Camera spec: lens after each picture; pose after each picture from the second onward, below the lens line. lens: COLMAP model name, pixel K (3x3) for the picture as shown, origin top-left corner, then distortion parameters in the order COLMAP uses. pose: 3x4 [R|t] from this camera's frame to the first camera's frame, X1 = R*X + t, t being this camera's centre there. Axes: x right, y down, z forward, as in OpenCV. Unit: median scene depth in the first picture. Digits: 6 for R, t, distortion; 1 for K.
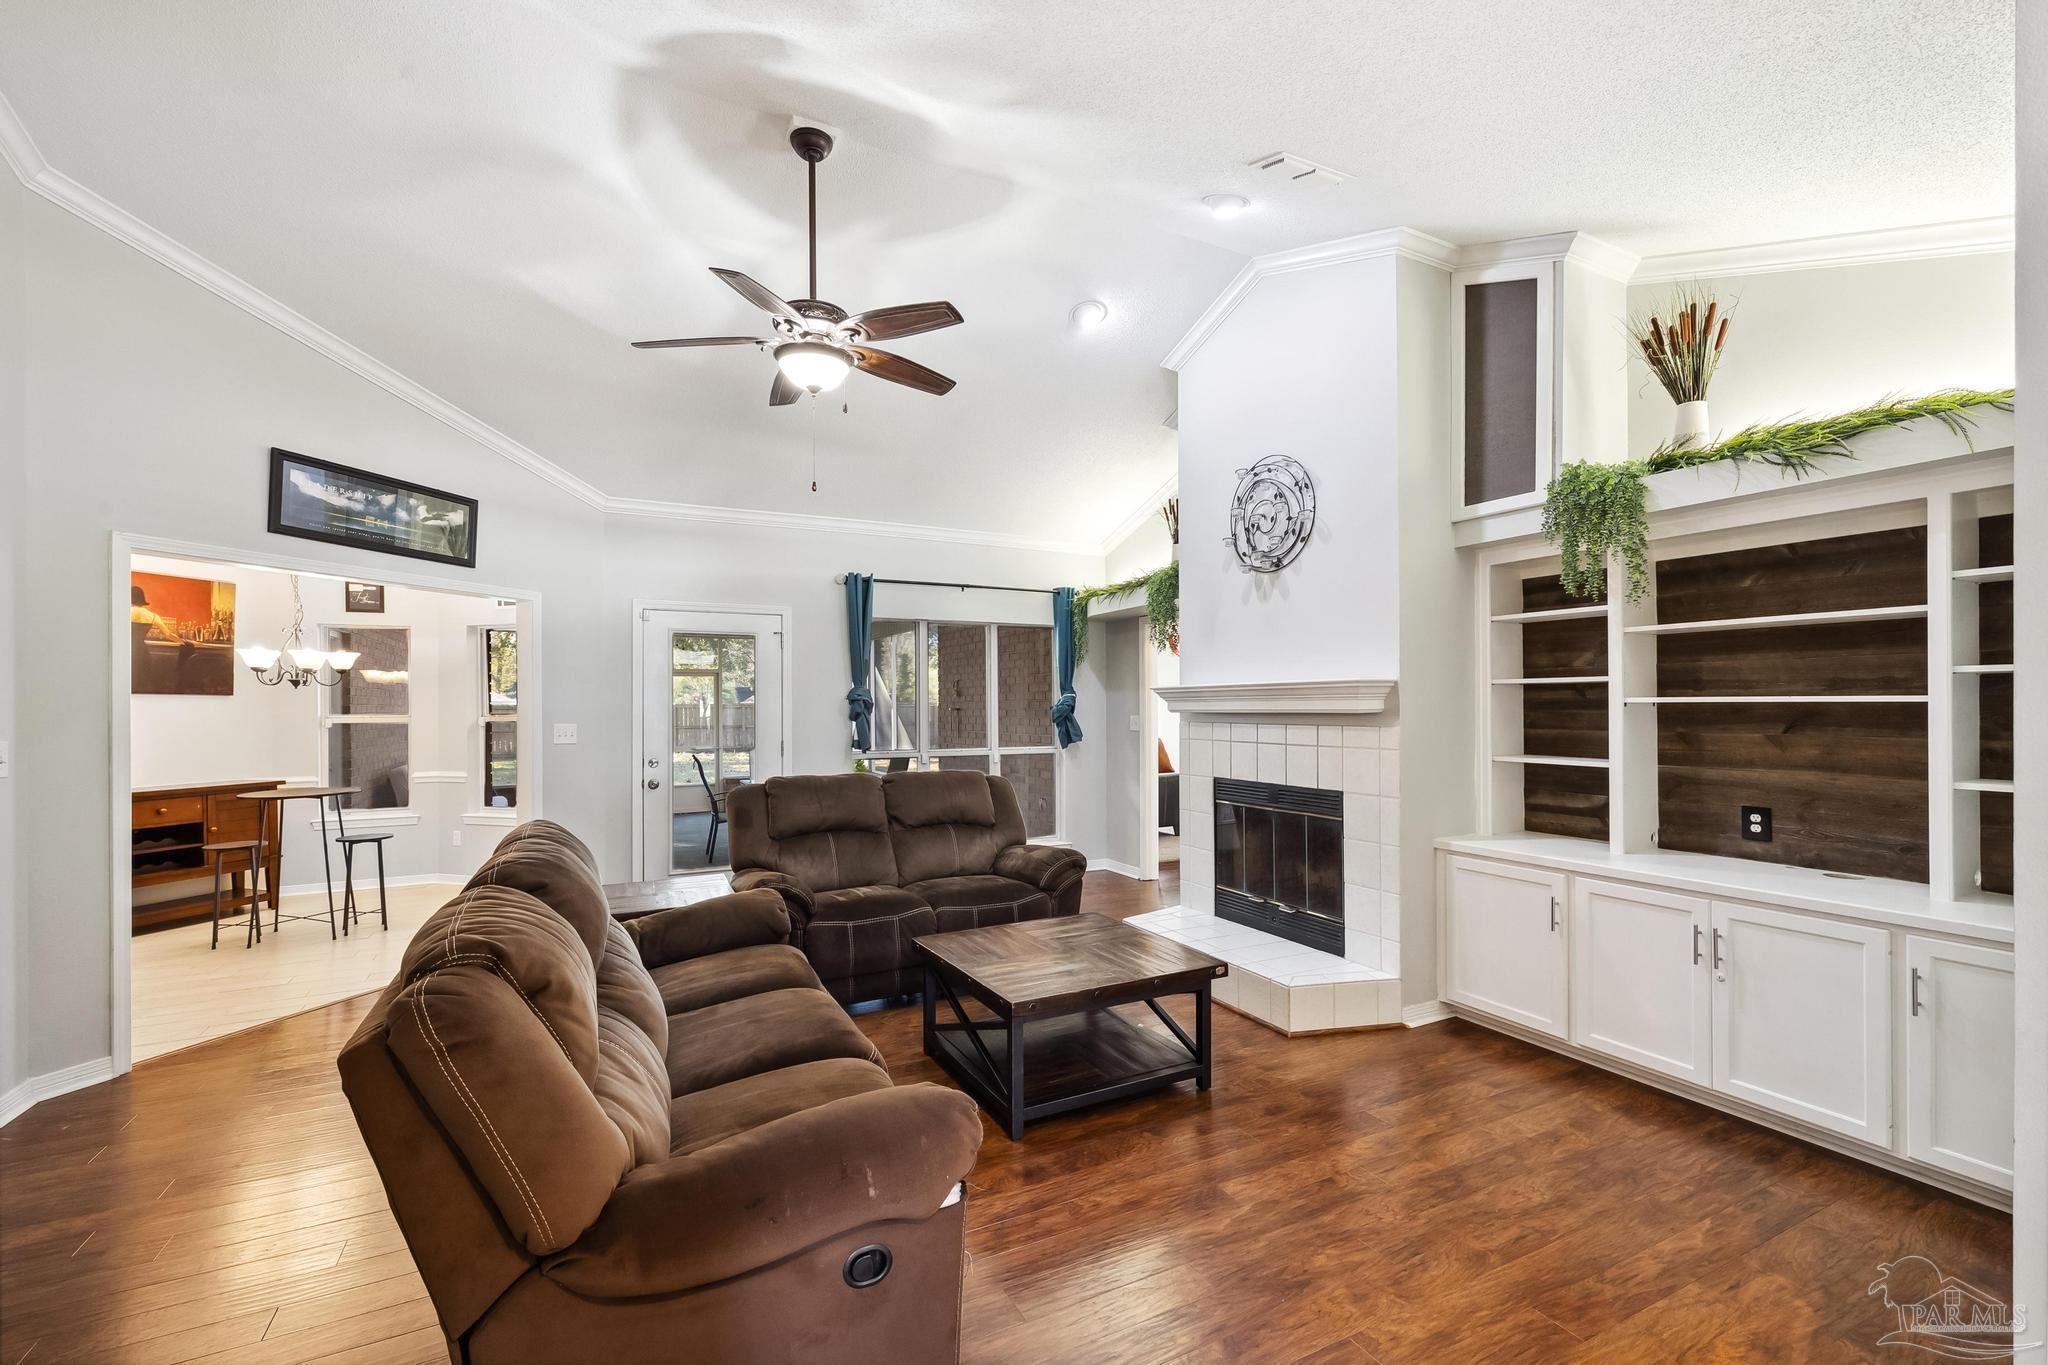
lens RADIAL K [[865.5, 0, 1017.4], [0, 865.5, 698.3], [0, 0, 1]] dist [-0.000034, 0.000419]
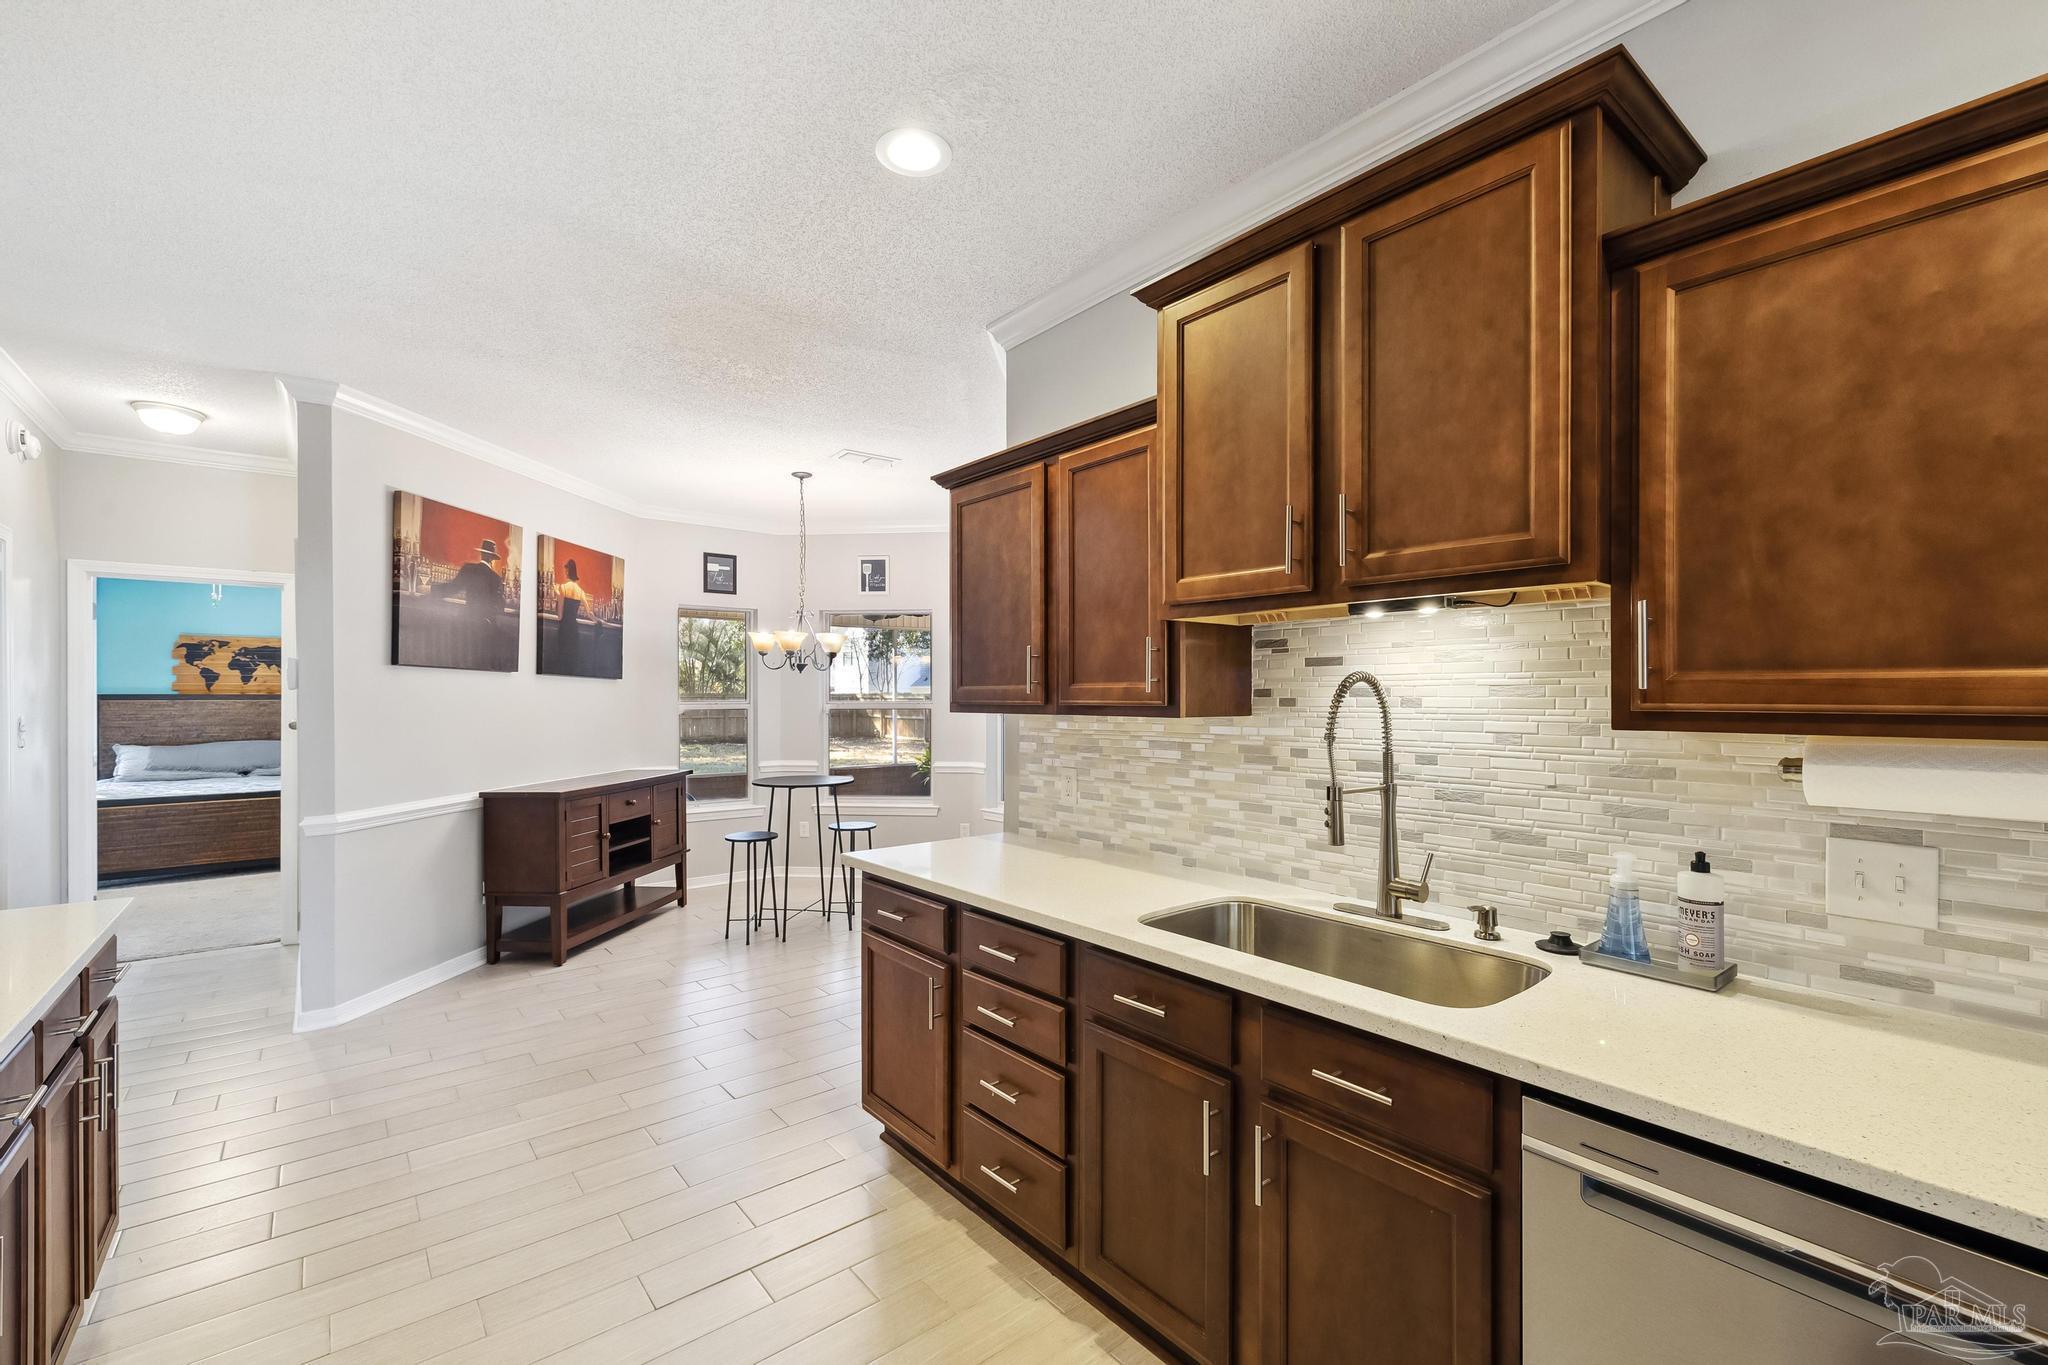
lens RADIAL K [[865.5, 0, 1018.9], [0, 865.5, 696.0], [0, 0, 1]] dist [-0.000034, 0.000419]
pose [[0.977282, 0.009690, 0.211720, -1.061067], [-0.010167, 0.999948, 0.001163, 0.013796], [-0.211698, -0.003289, 0.977330, 0.006007]]
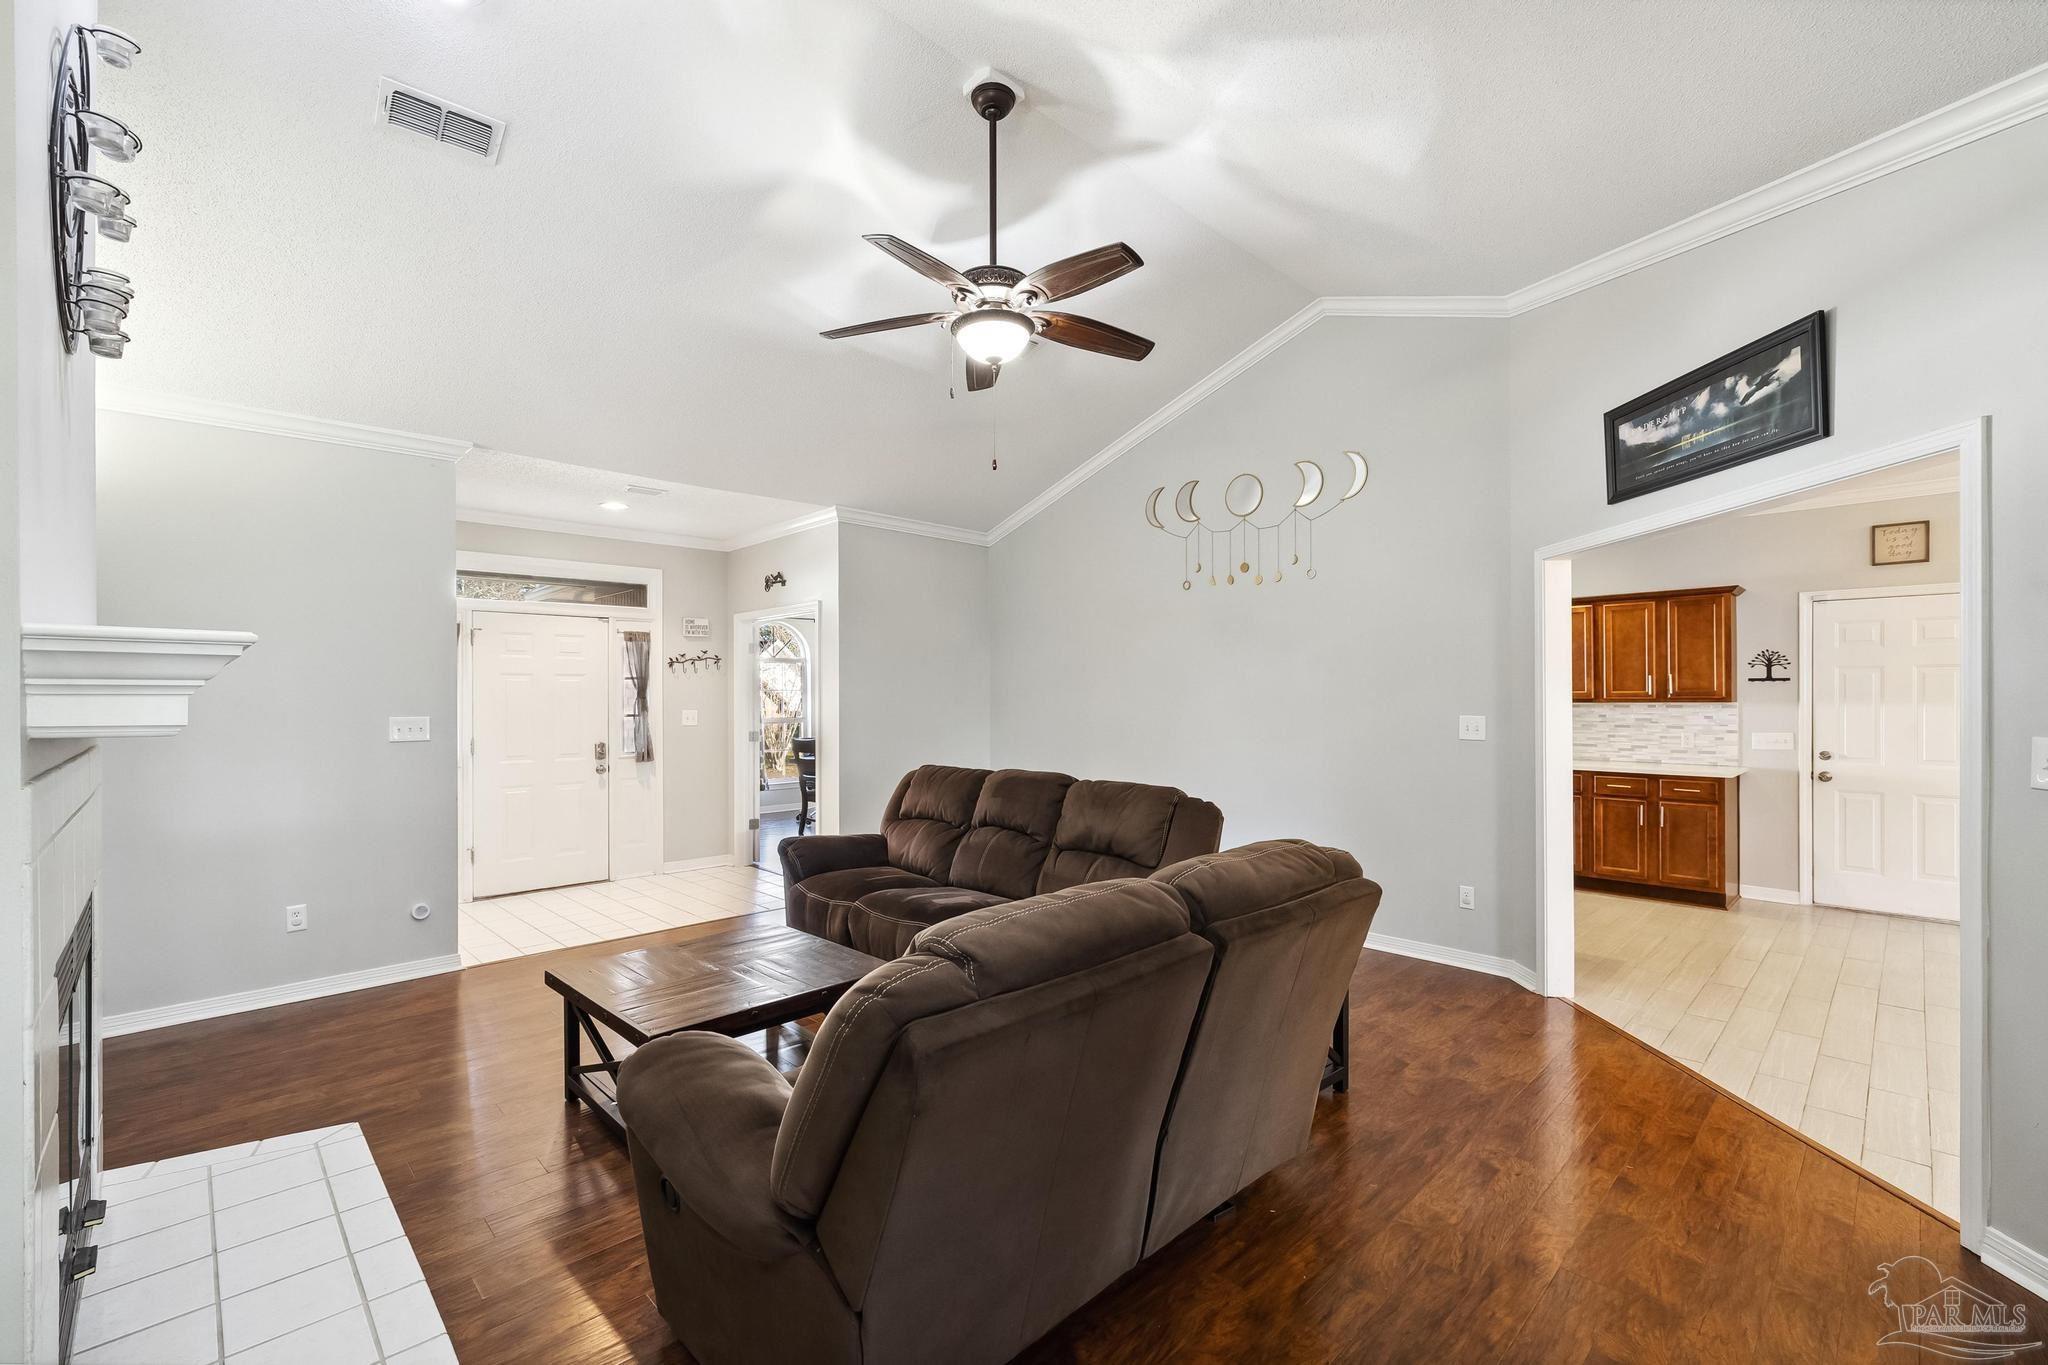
lens RADIAL K [[865.5, 0, 1022.4], [0, 865.5, 696.2], [0, 0, 1]] dist [-0.000034, 0.000419]
pose [[-0.955038, 0.010469, -0.296299, 0.015179], [0.011662, 0.999929, -0.002258, 0.007977], [0.296255, -0.005612, -0.955092, 1.612237]]
